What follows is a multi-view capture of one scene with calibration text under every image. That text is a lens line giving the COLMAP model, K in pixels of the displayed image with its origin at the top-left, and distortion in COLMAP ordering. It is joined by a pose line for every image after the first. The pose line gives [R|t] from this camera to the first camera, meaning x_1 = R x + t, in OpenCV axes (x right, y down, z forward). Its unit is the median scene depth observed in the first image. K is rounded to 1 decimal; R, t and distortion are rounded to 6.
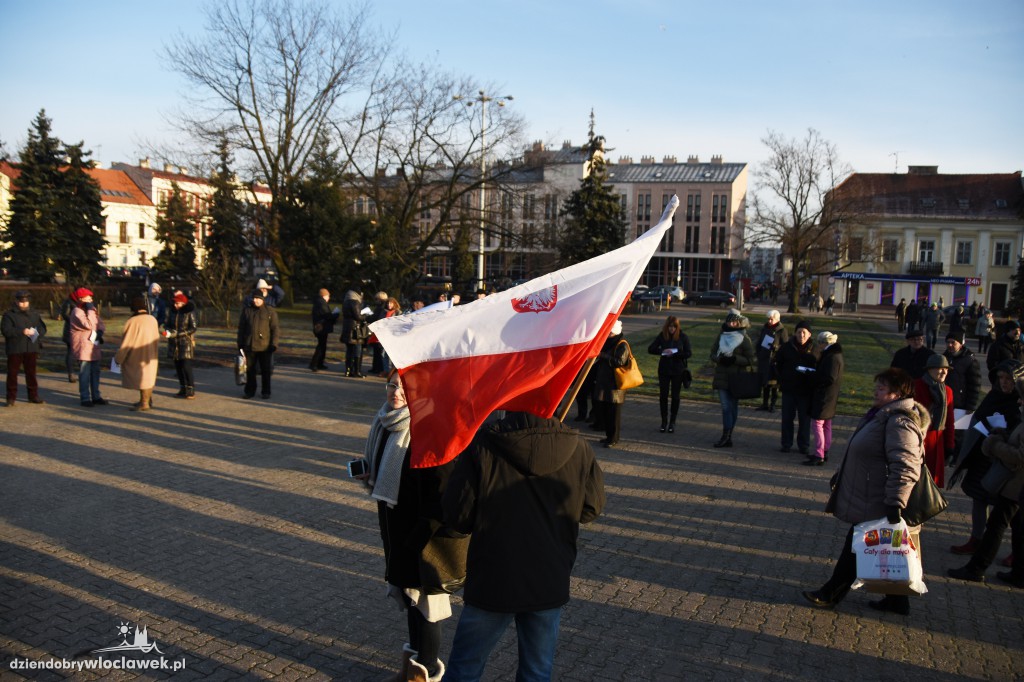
lens RADIAL K [[804.5, 0, 512.0], [0, 804.5, 341.0], [0, 0, 1]] dist [-0.158455, 0.117363]
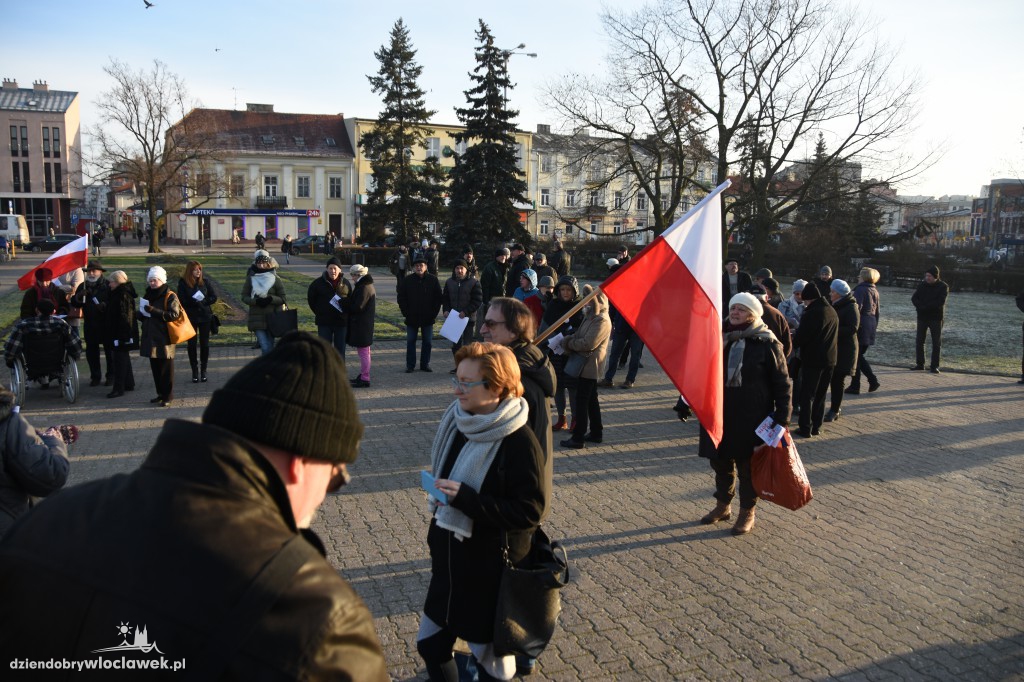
lens RADIAL K [[807.6, 0, 509.2], [0, 807.6, 341.5], [0, 0, 1]] dist [-0.161193, 0.133937]
pose [[0.691953, -0.130260, 0.710094, -0.035168], [0.072761, 0.991163, 0.110917, -0.002180], [-0.718266, -0.025083, 0.695316, 0.011541]]
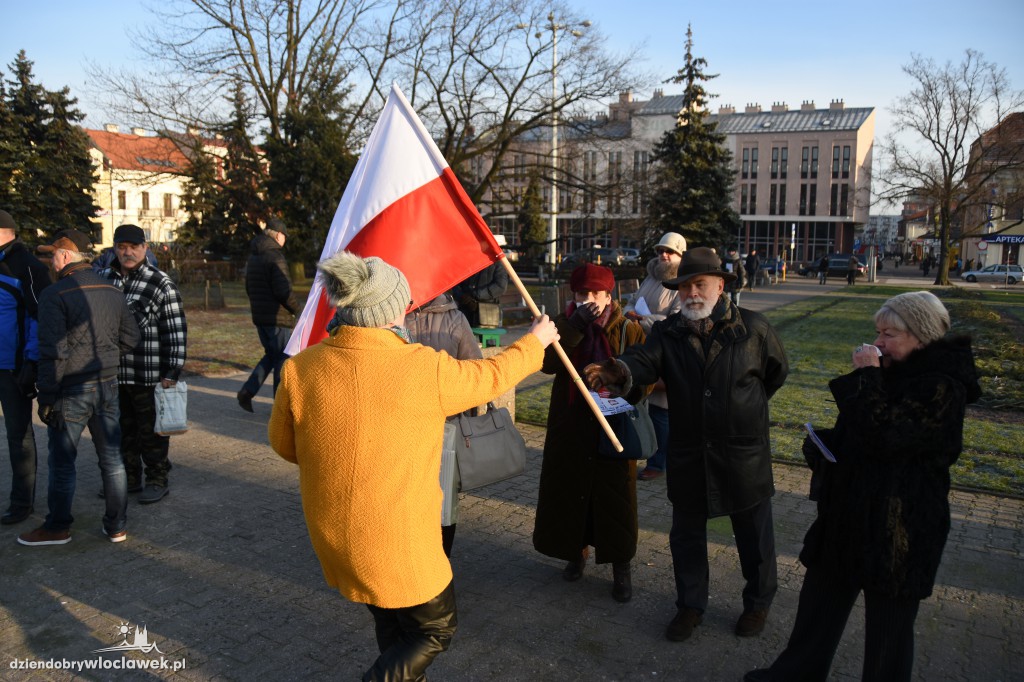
lens RADIAL K [[828.4, 0, 503.5], [0, 828.4, 345.6], [0, 0, 1]] dist [-0.147591, 0.134866]
pose [[0.992839, -0.002236, -0.119442, 0.009145], [0.006097, 0.999470, 0.031968, -0.002420], [0.119308, -0.032467, 0.992326, 0.116716]]
